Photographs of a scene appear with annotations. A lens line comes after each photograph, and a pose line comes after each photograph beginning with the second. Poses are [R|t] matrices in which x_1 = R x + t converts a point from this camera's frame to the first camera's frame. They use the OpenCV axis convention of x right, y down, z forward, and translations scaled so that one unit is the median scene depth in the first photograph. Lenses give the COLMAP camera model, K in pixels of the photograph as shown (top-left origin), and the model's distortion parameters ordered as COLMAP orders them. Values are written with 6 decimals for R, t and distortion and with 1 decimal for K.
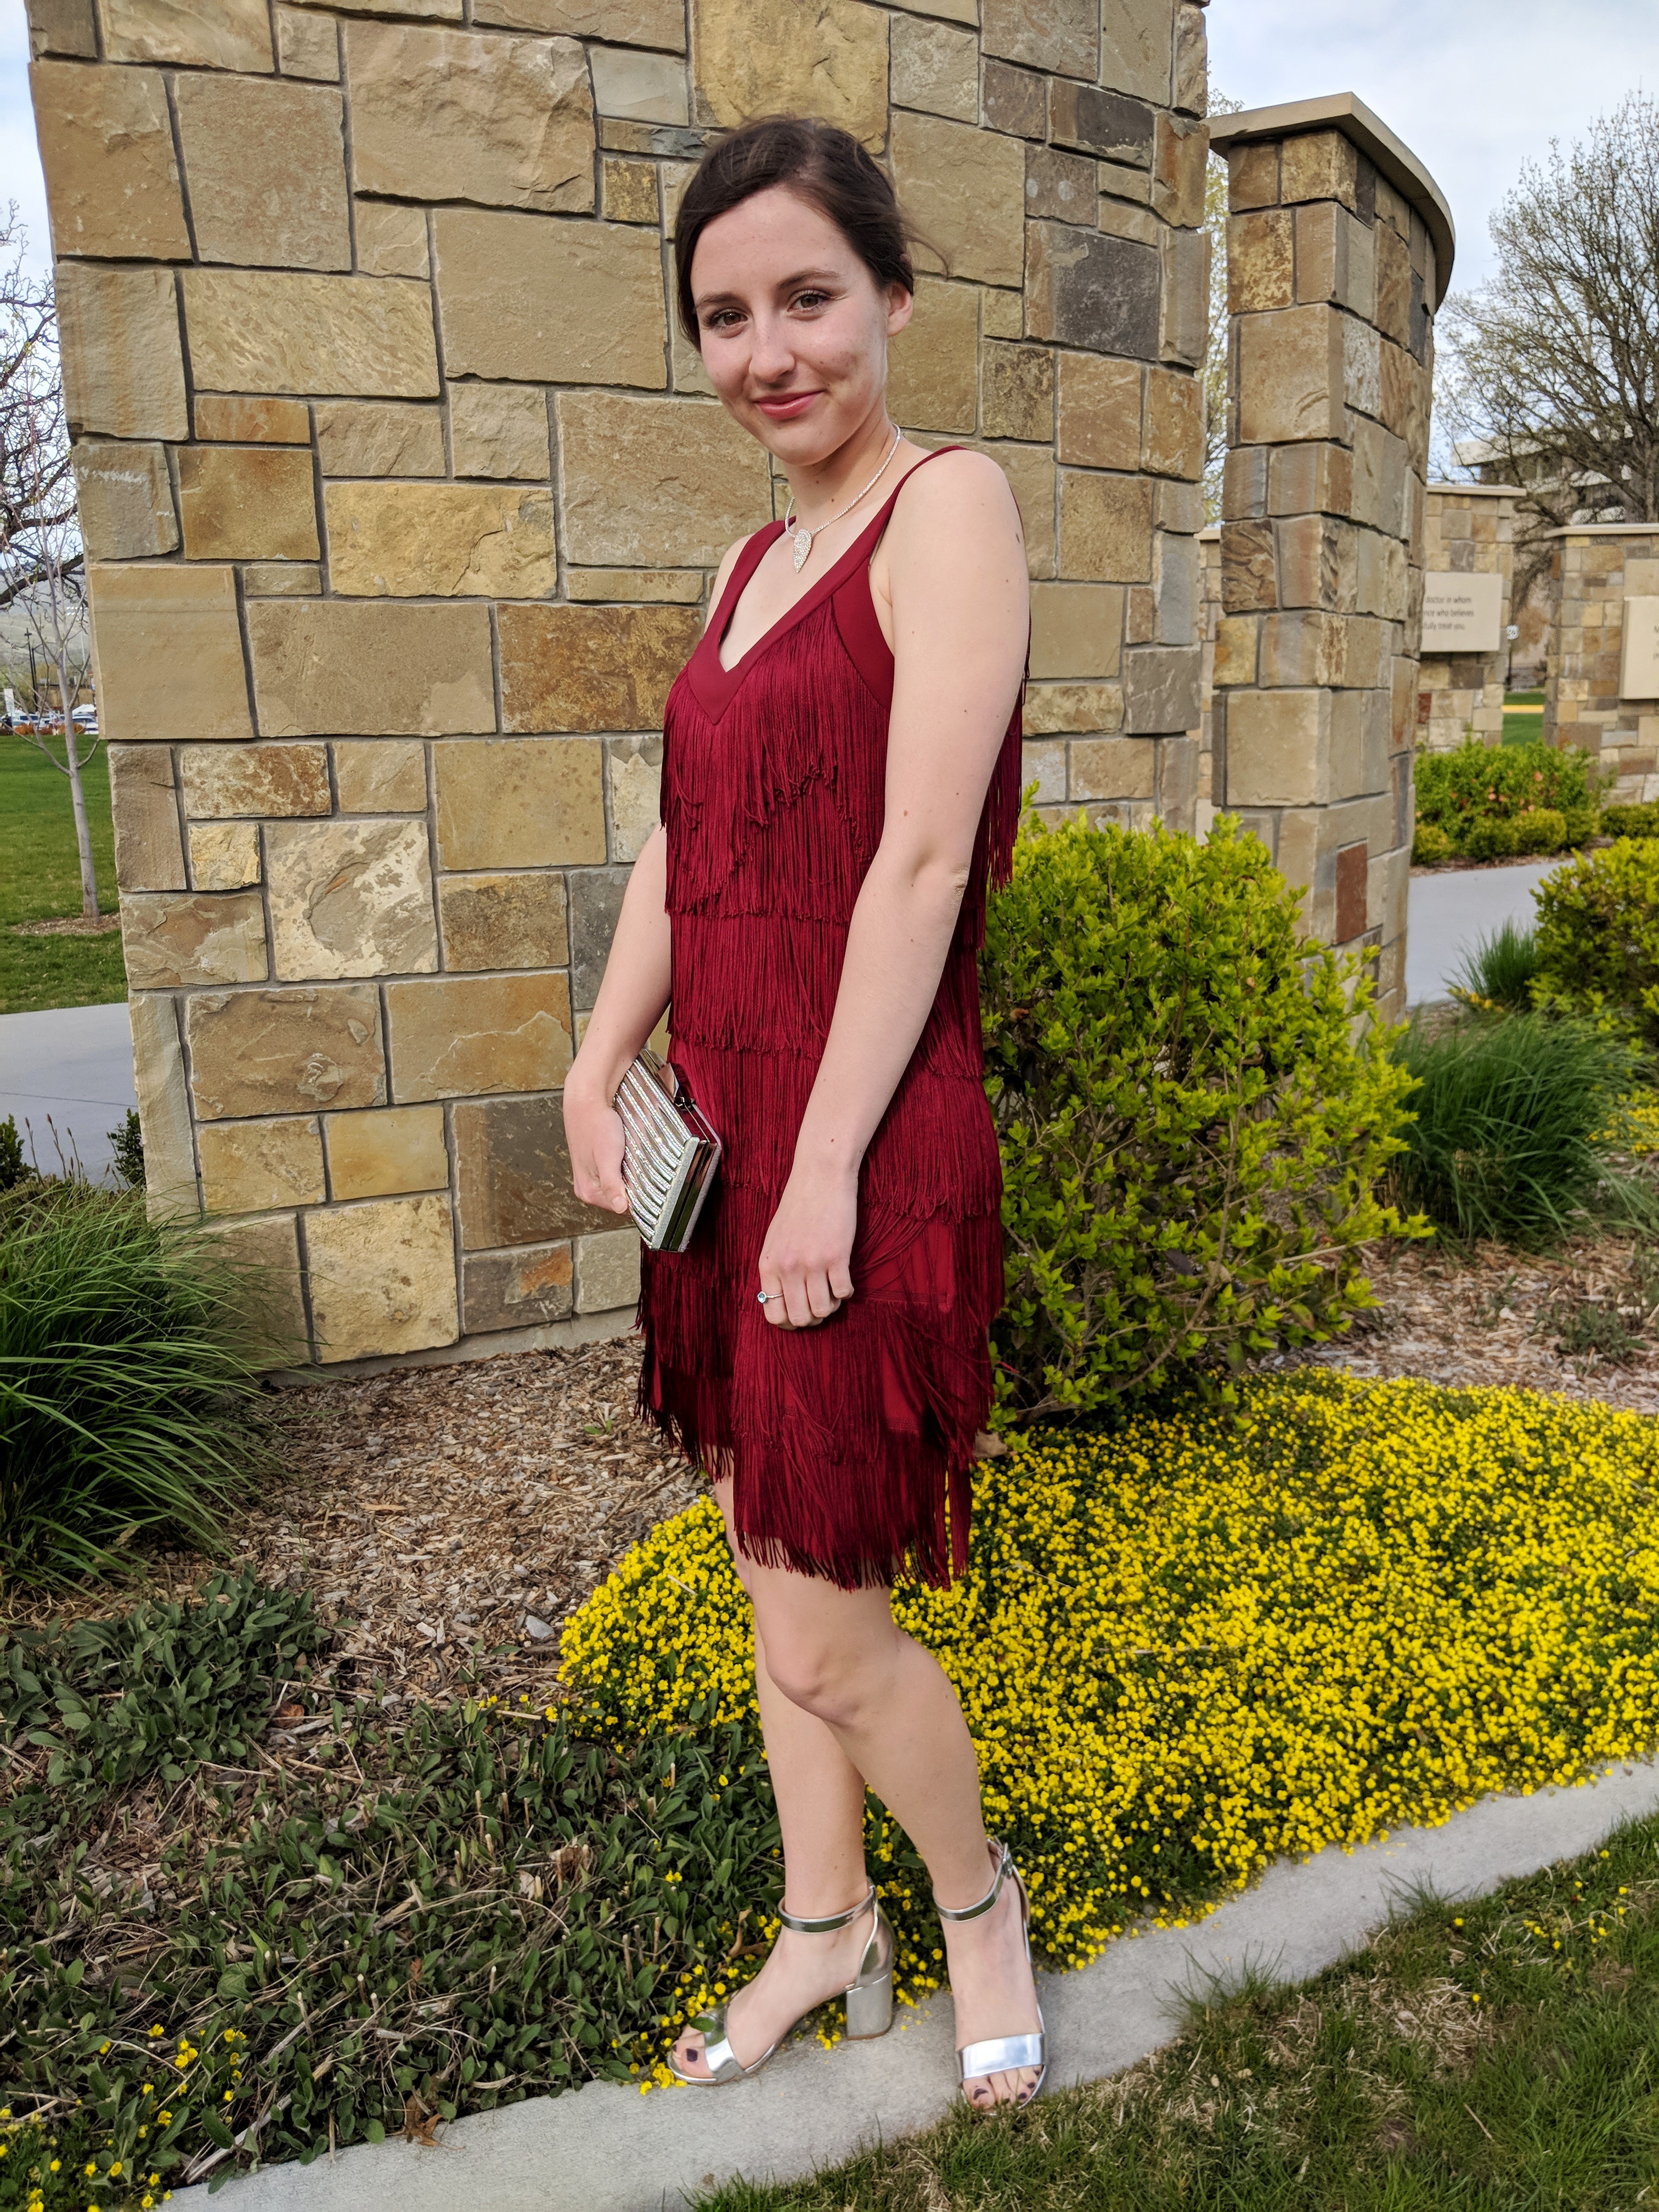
lens RADIAL K [[1782.7, 0, 817.6], [0, 1782.7, 1109.3], [0, 0, 1]] dist [0.012091, -0.050607]
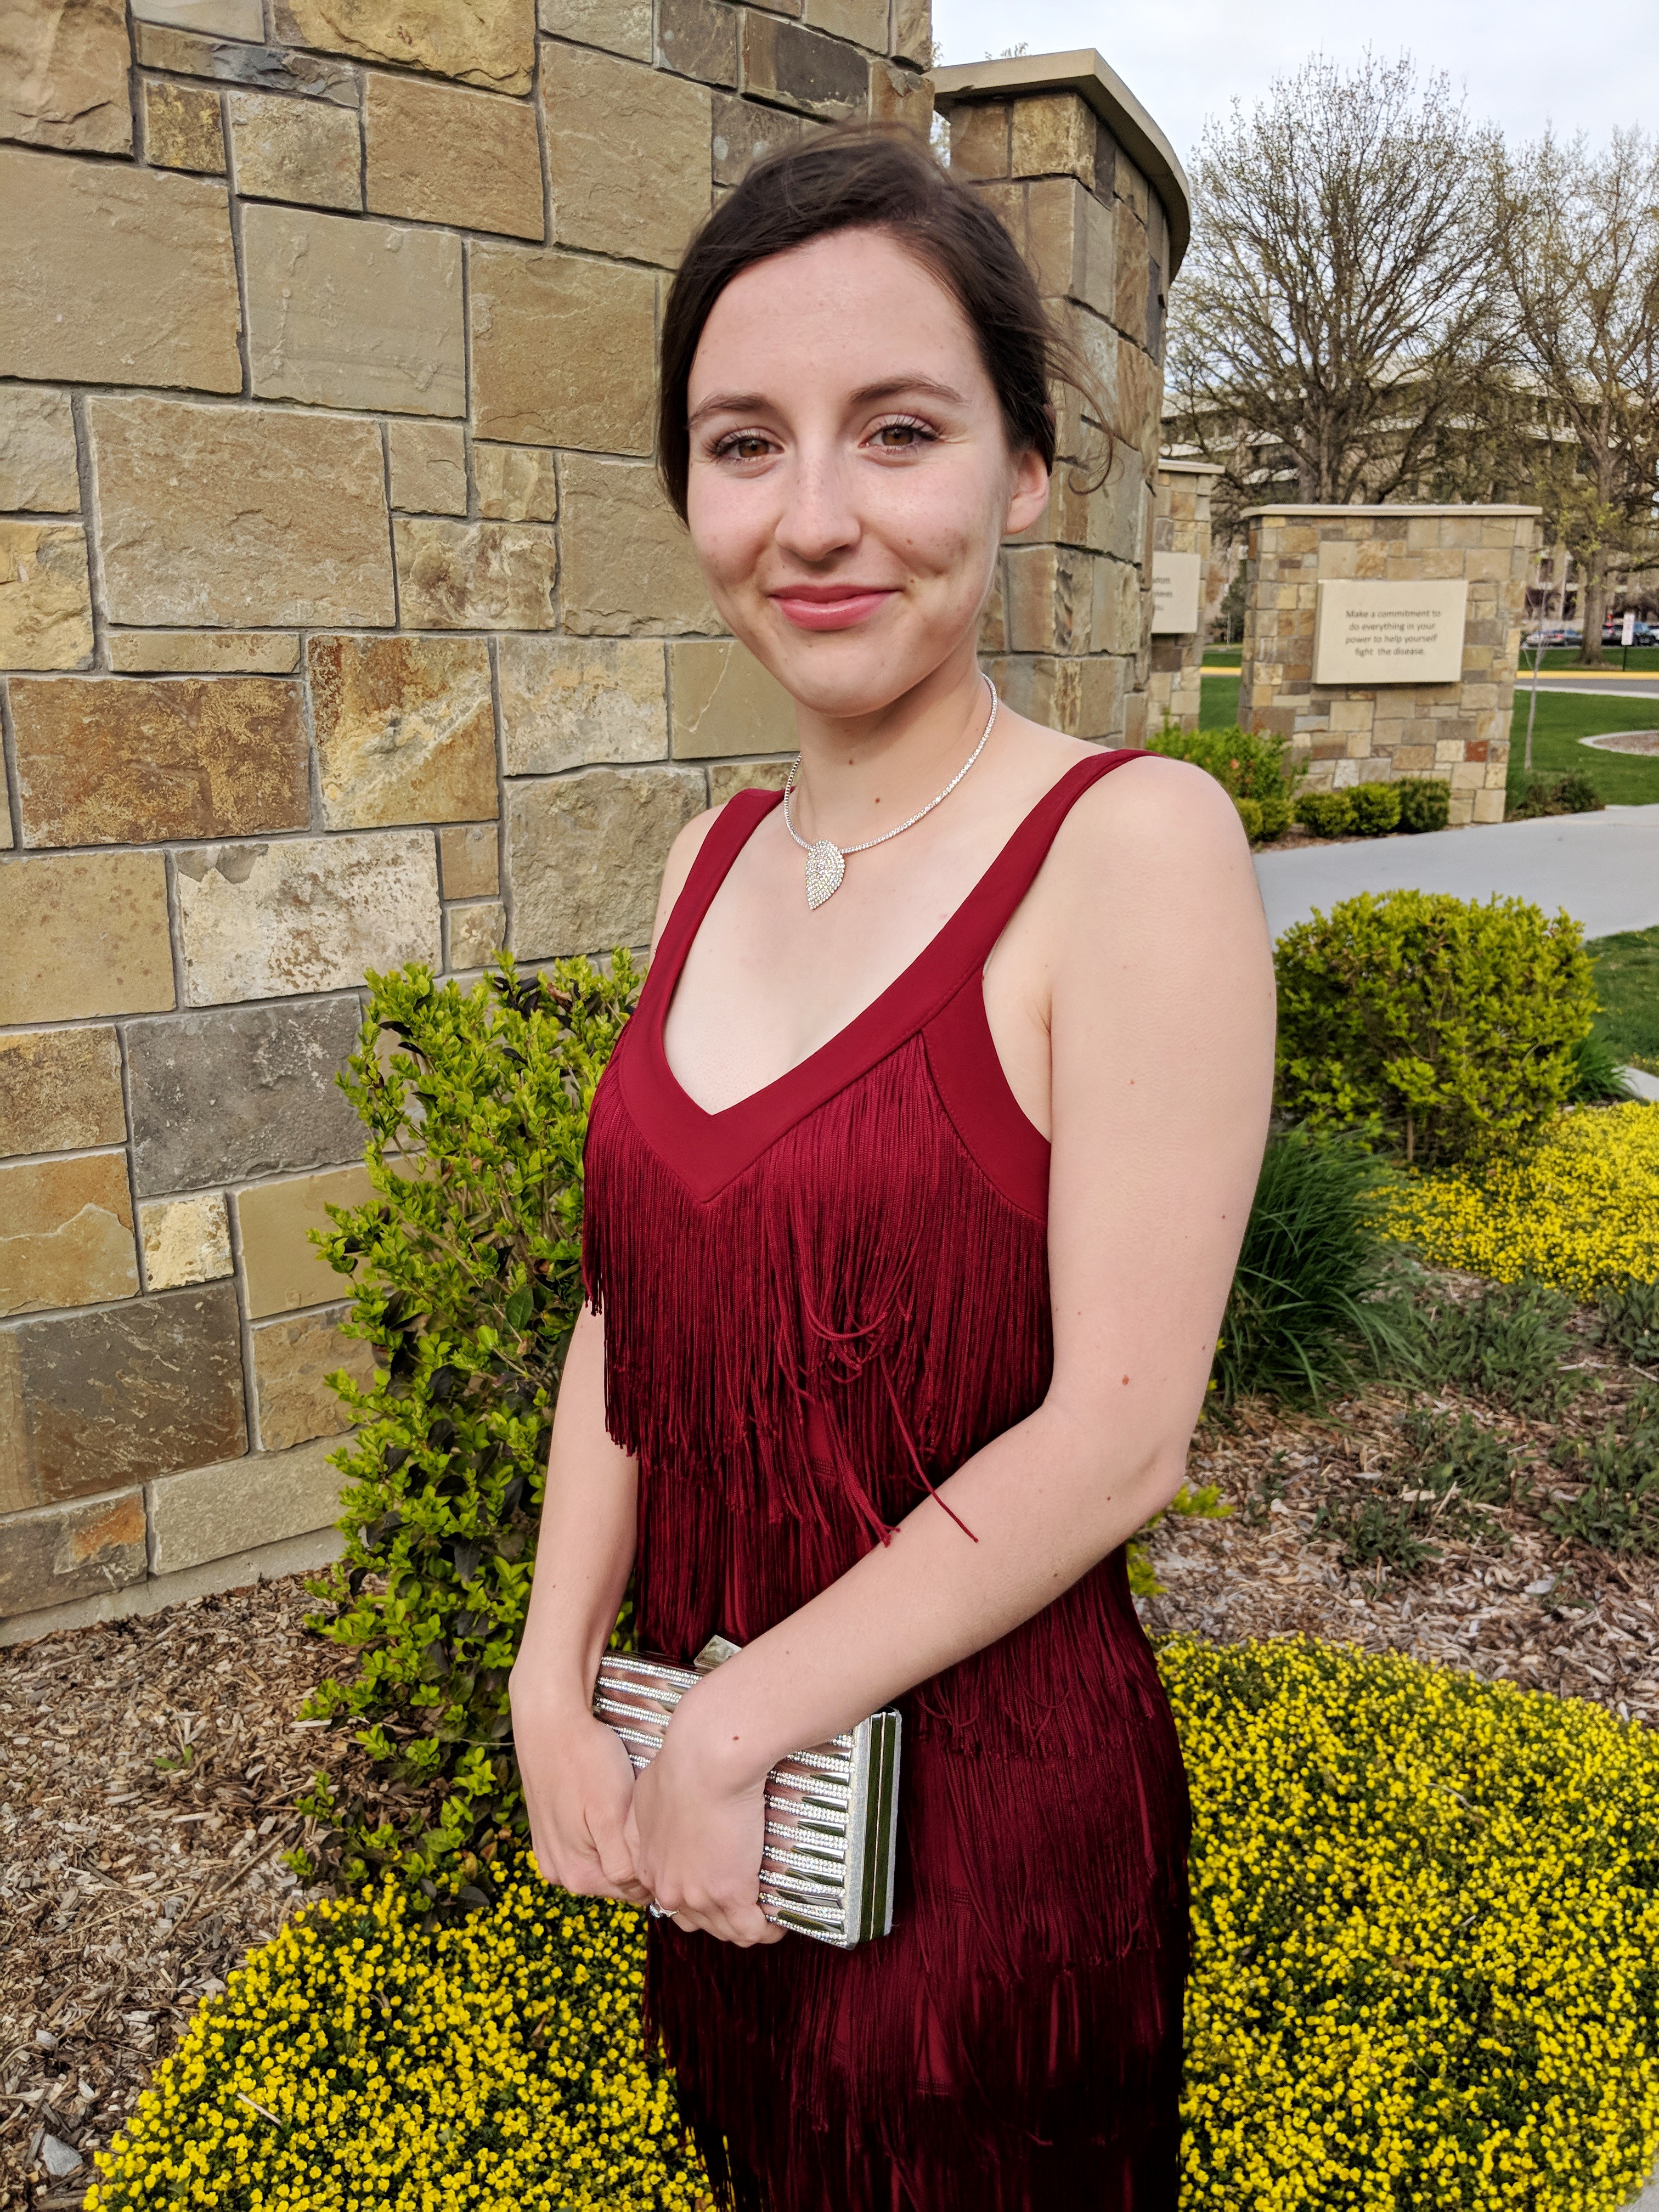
lens RADIAL K [[1782.7, 0, 765.4], [0, 1782.7, 1090.1], [0, 0, 1]] dist [0.012091, -0.050607]
pose [[0.989651, -0.012121, 0.142985, 0.022642], [0.008001, 0.999537, 0.029355, -0.127788], [-0.143275, -0.027907, 0.989289, 0.211204]]
